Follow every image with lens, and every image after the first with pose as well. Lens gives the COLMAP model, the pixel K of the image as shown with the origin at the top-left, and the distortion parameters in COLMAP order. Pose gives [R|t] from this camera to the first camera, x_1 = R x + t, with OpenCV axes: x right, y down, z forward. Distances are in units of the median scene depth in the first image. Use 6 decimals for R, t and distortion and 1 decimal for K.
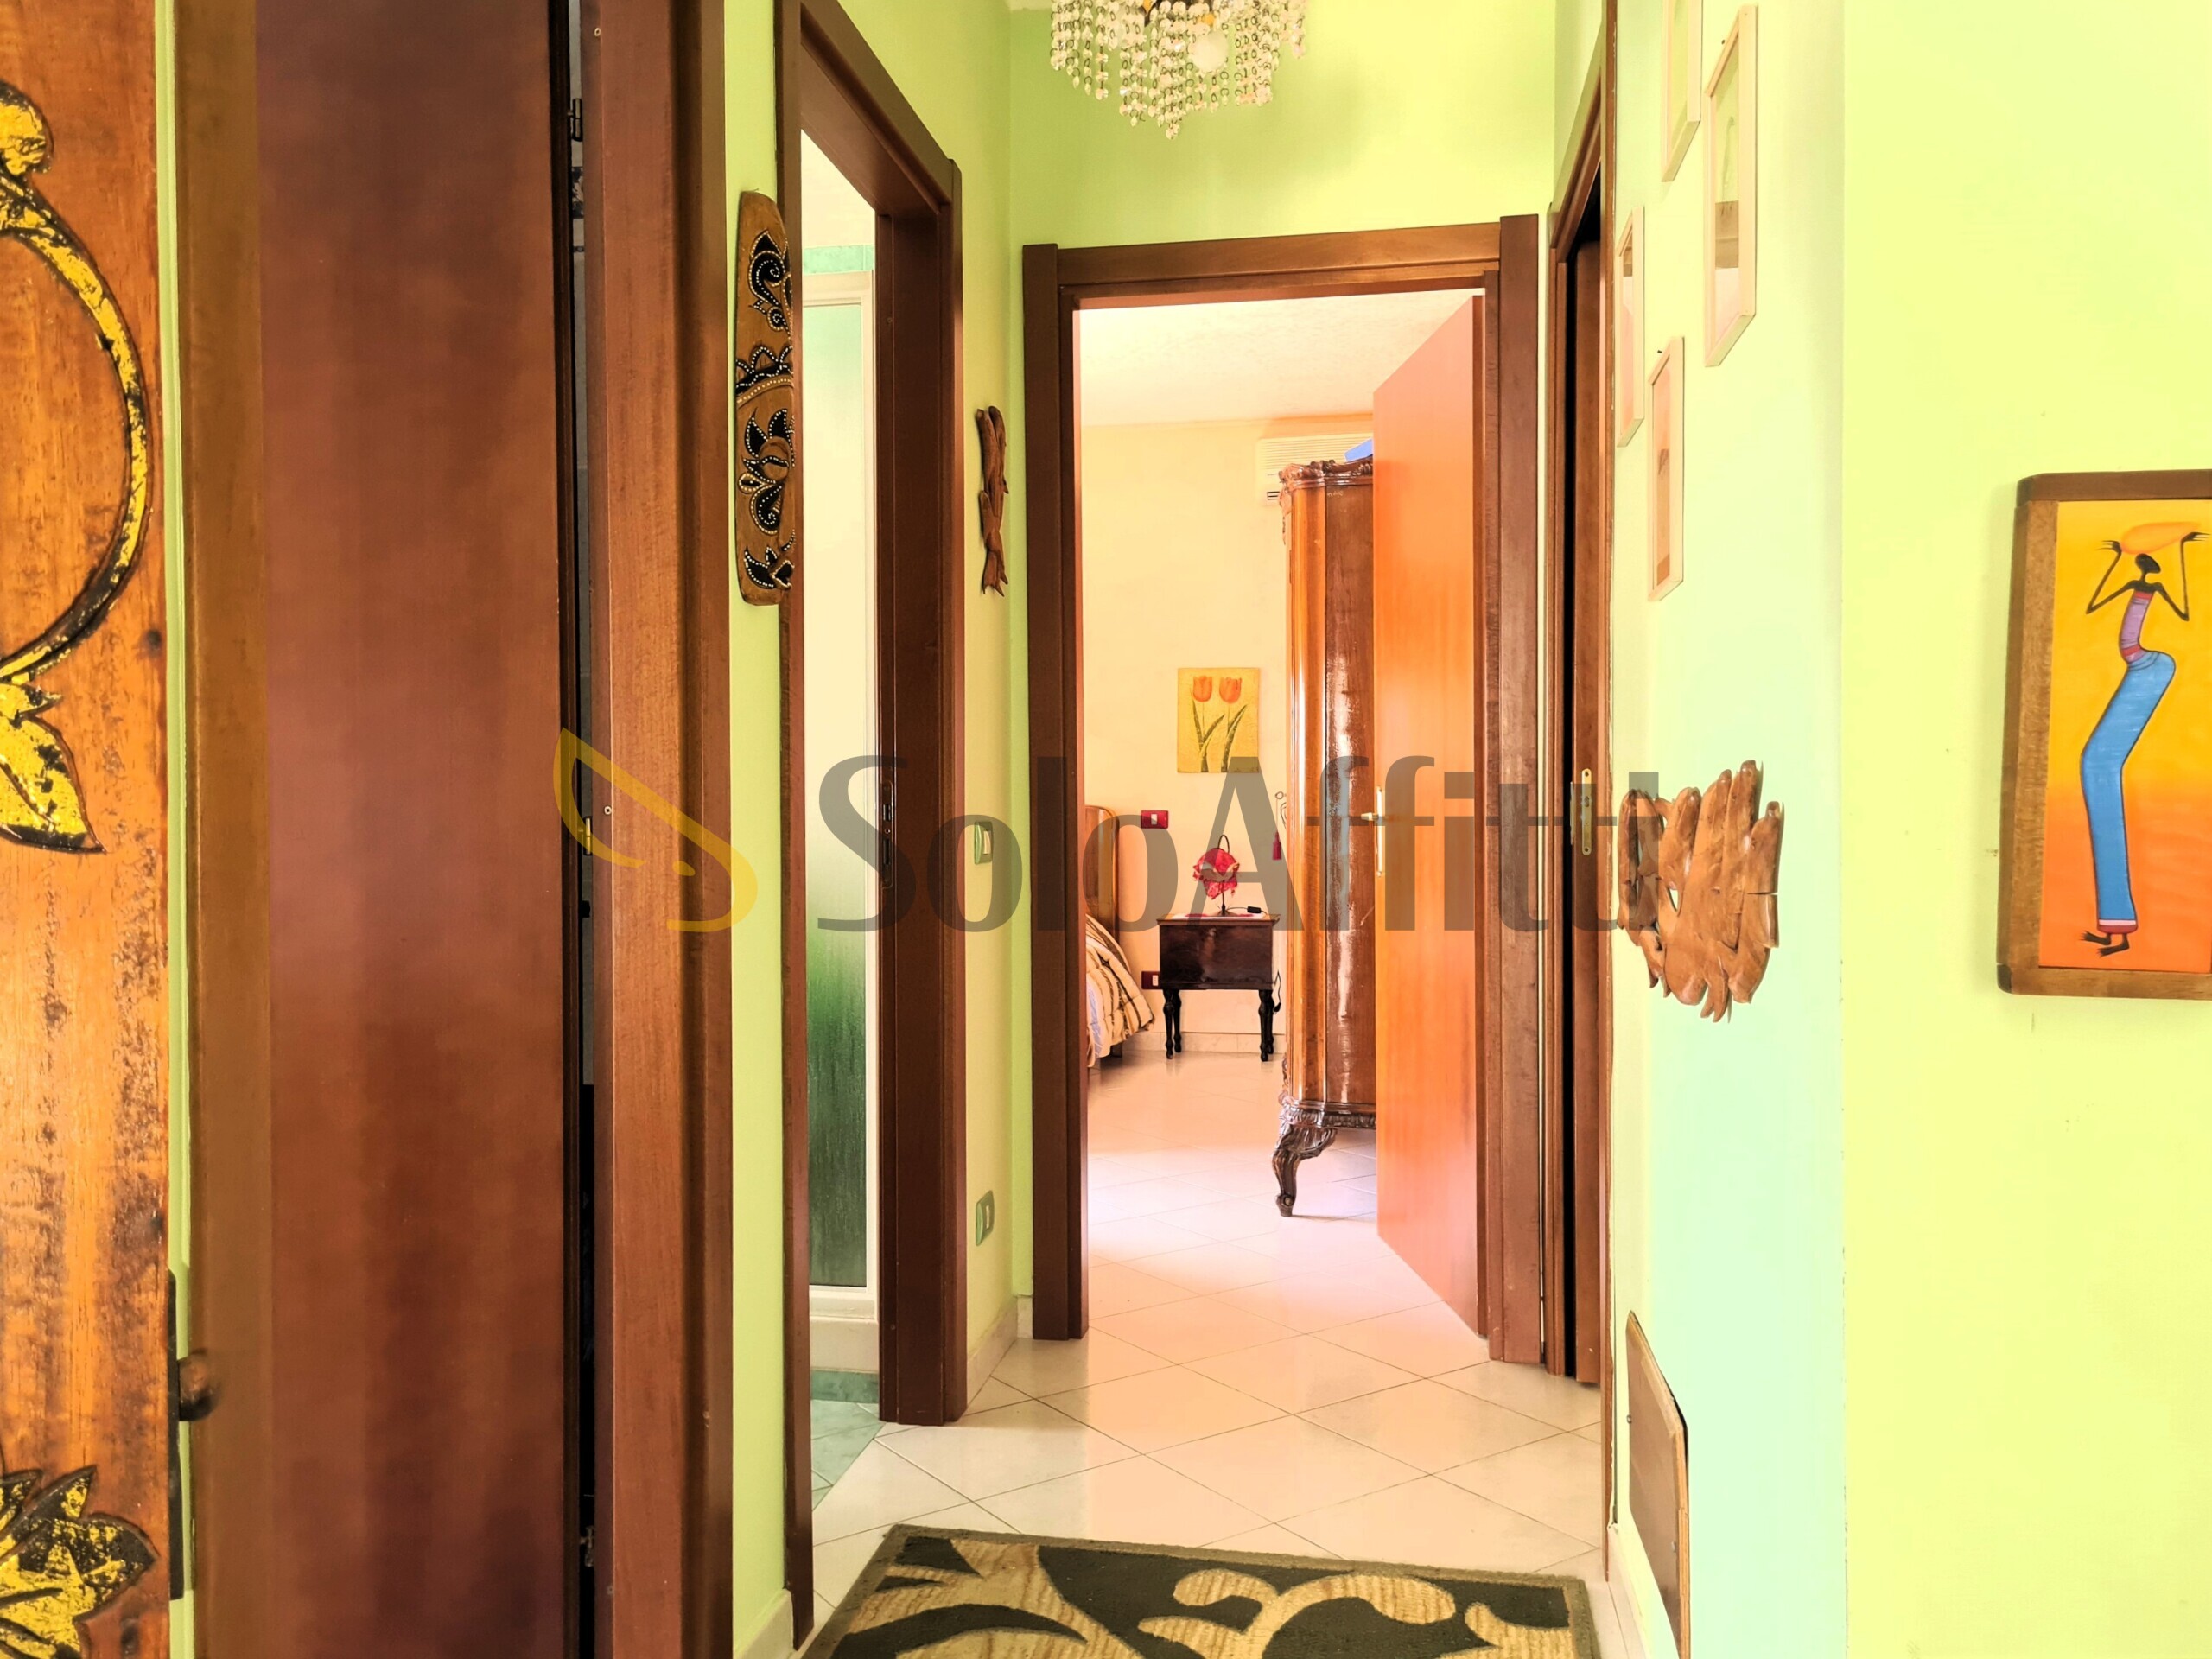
lens RADIAL K [[1683.3, 0, 1105.0], [0, 1683.3, 828.9], [0, 0, 1]] dist [0.063566, -0.030132]
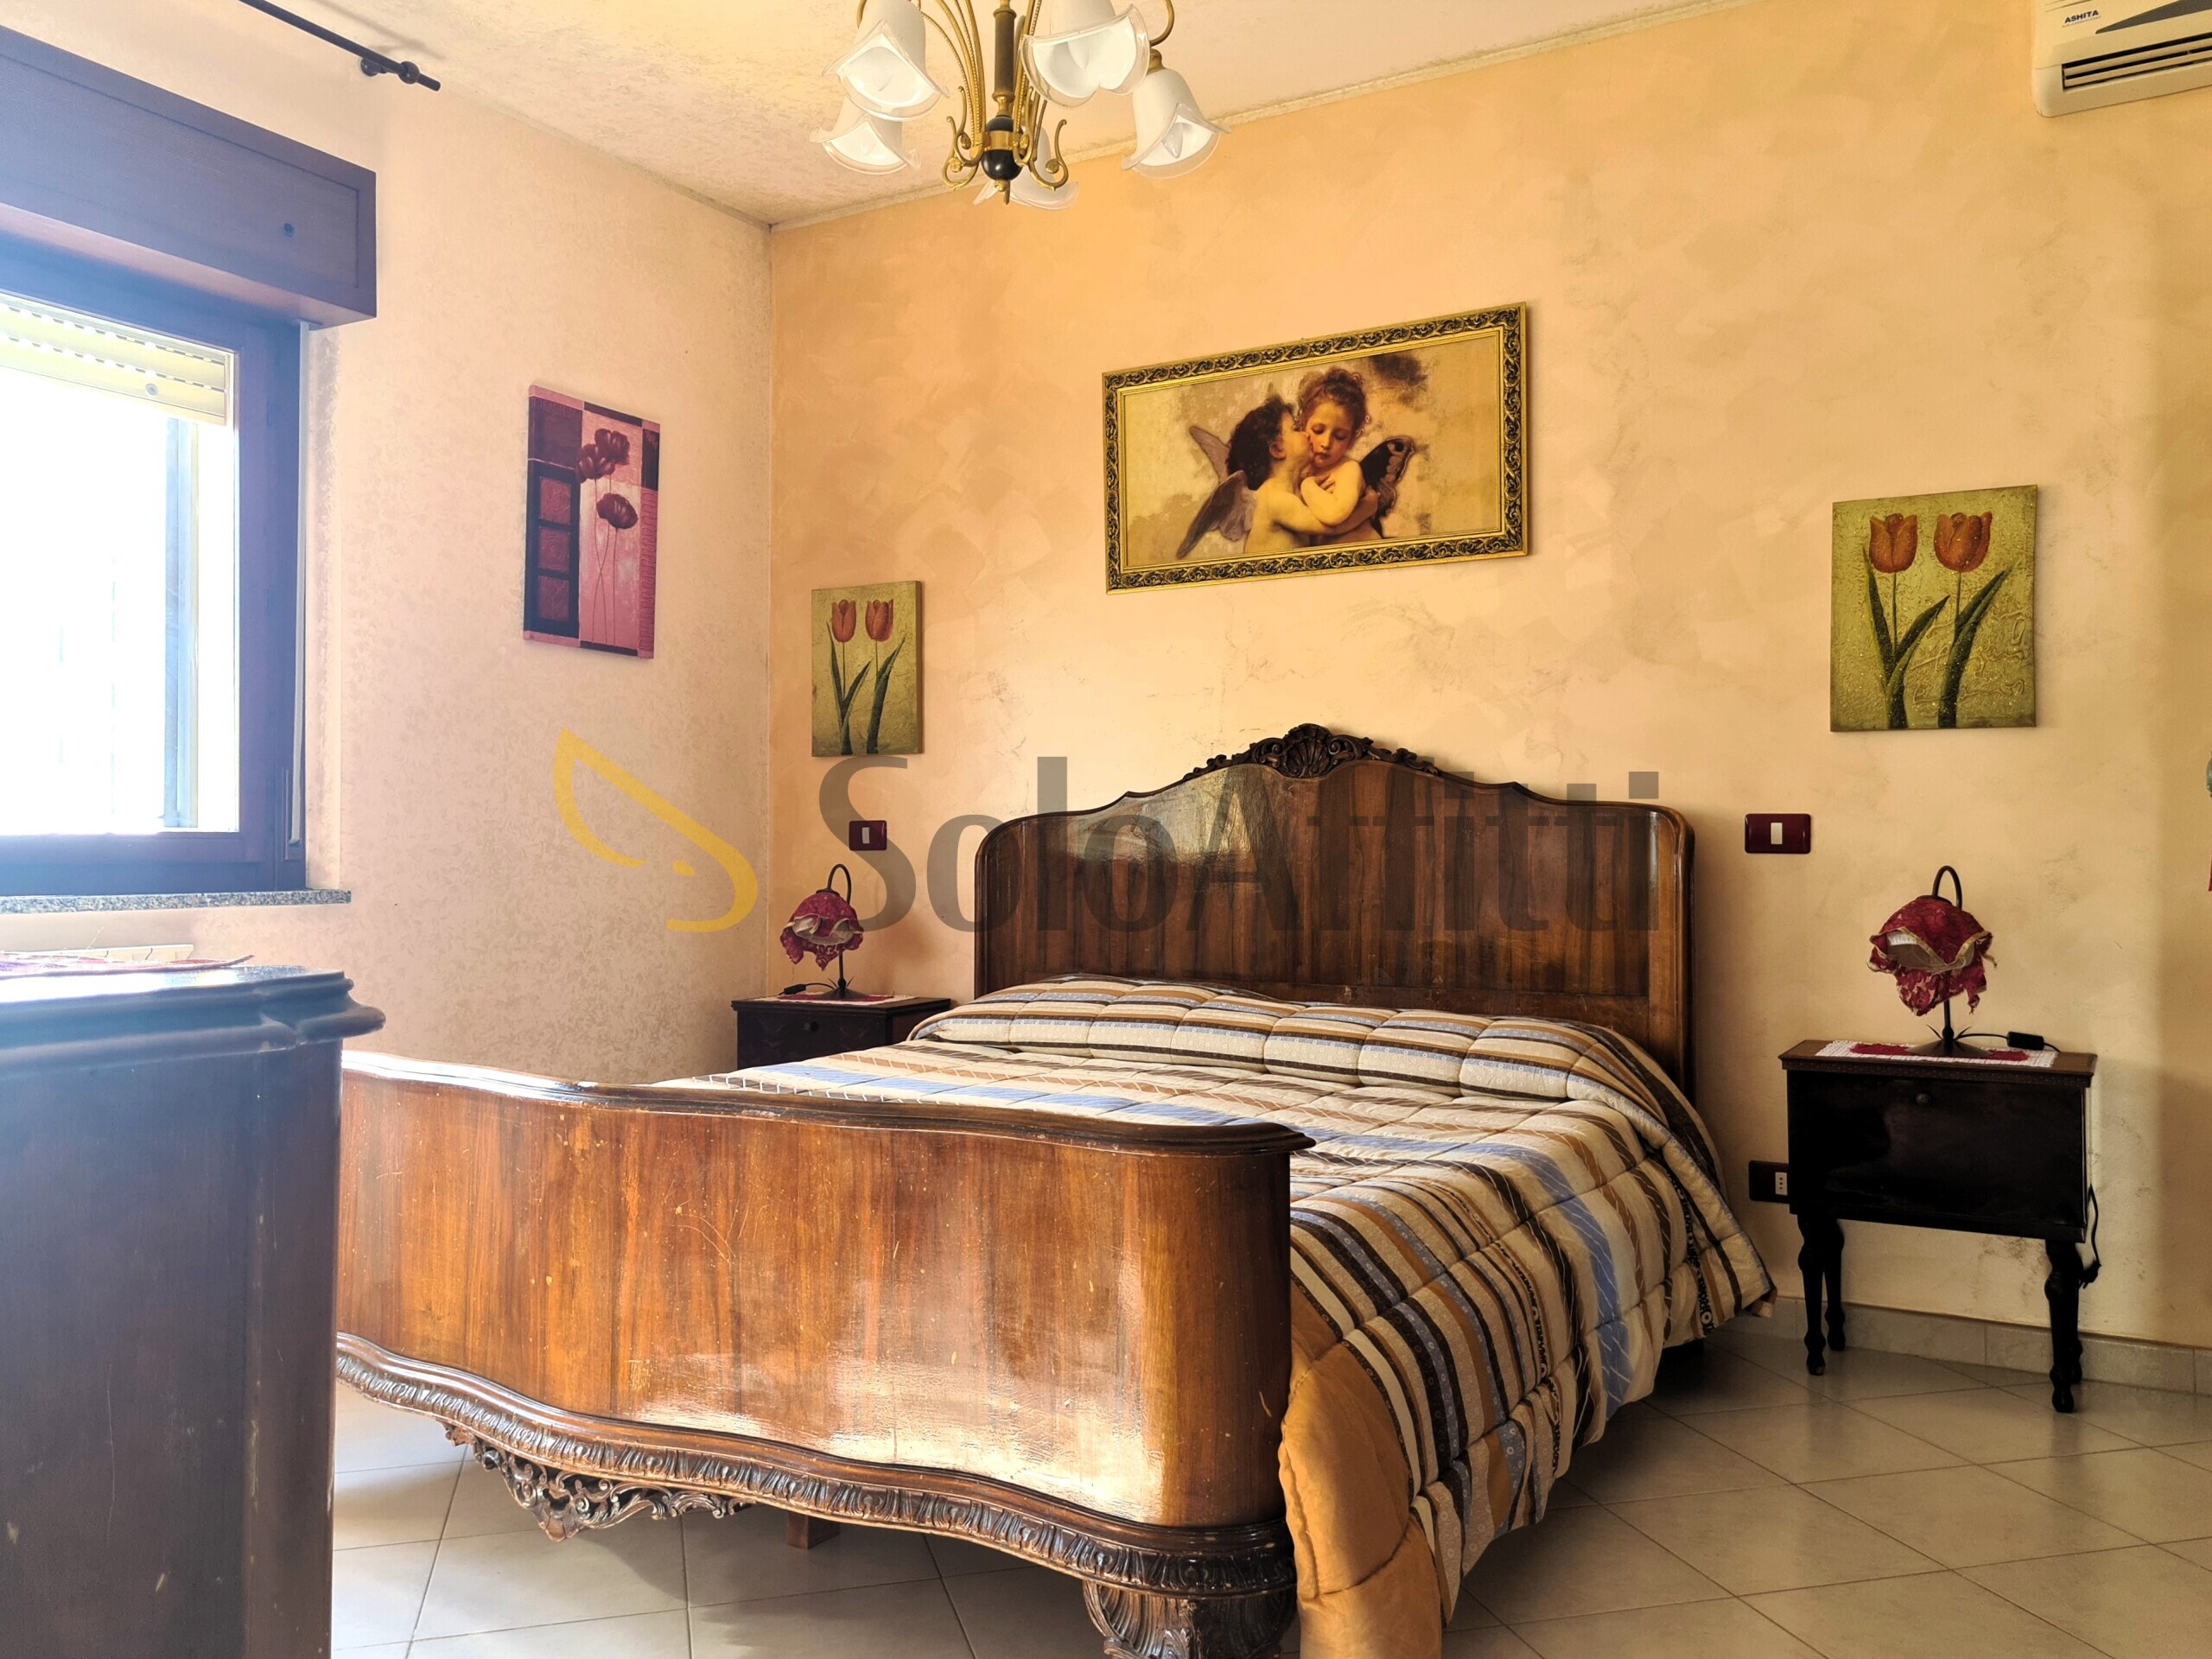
lens RADIAL K [[1683.3, 0, 1113.7], [0, 1683.3, 819.7], [0, 0, 1]] dist [0.063566, -0.030132]
pose [[0.936038, -0.000953, -0.351899, 0.023447], [-0.006676, 0.999768, -0.020464, 0.001570], [0.351837, 0.021504, 0.935814, 0.504317]]
